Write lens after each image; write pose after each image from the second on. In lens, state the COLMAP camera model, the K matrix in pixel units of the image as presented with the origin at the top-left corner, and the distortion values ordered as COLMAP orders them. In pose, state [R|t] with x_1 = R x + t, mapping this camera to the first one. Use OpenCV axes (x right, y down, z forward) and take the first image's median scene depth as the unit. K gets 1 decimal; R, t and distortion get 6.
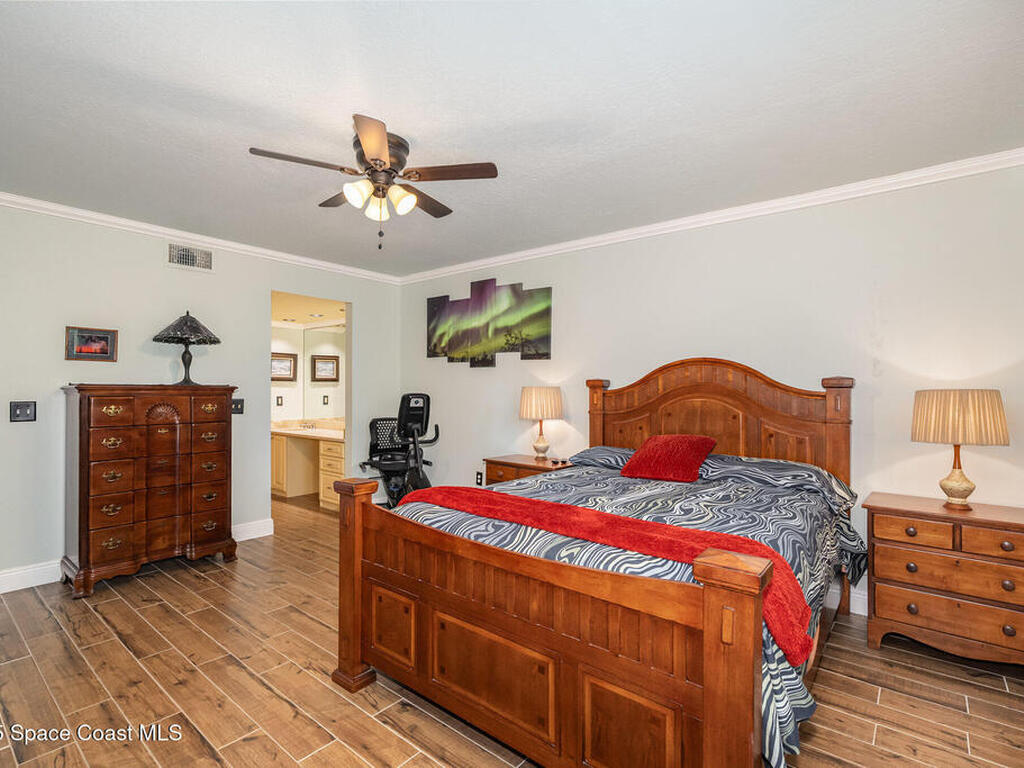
lens RADIAL K [[507.0, 0, 519.4], [0, 507.0, 385.2], [0, 0, 1]] dist [-0.000231, -0.000685]
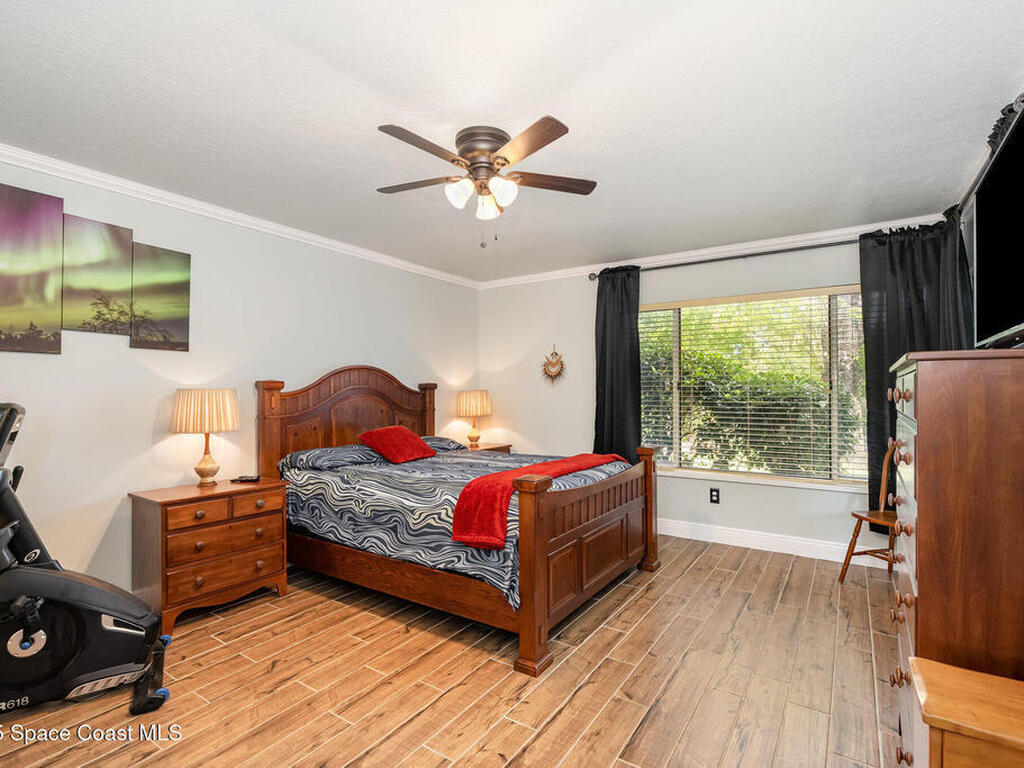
lens RADIAL K [[507.0, 0, 519.4], [0, 507.0, 385.2], [0, 0, 1]] dist [-0.000231, -0.000685]
pose [[-0.095273, 0.005729, 0.995435, -0.720518], [-0.001313, 0.999982, -0.005881, 0.001170], [-0.995450, -0.001867, -0.095264, 0.590804]]
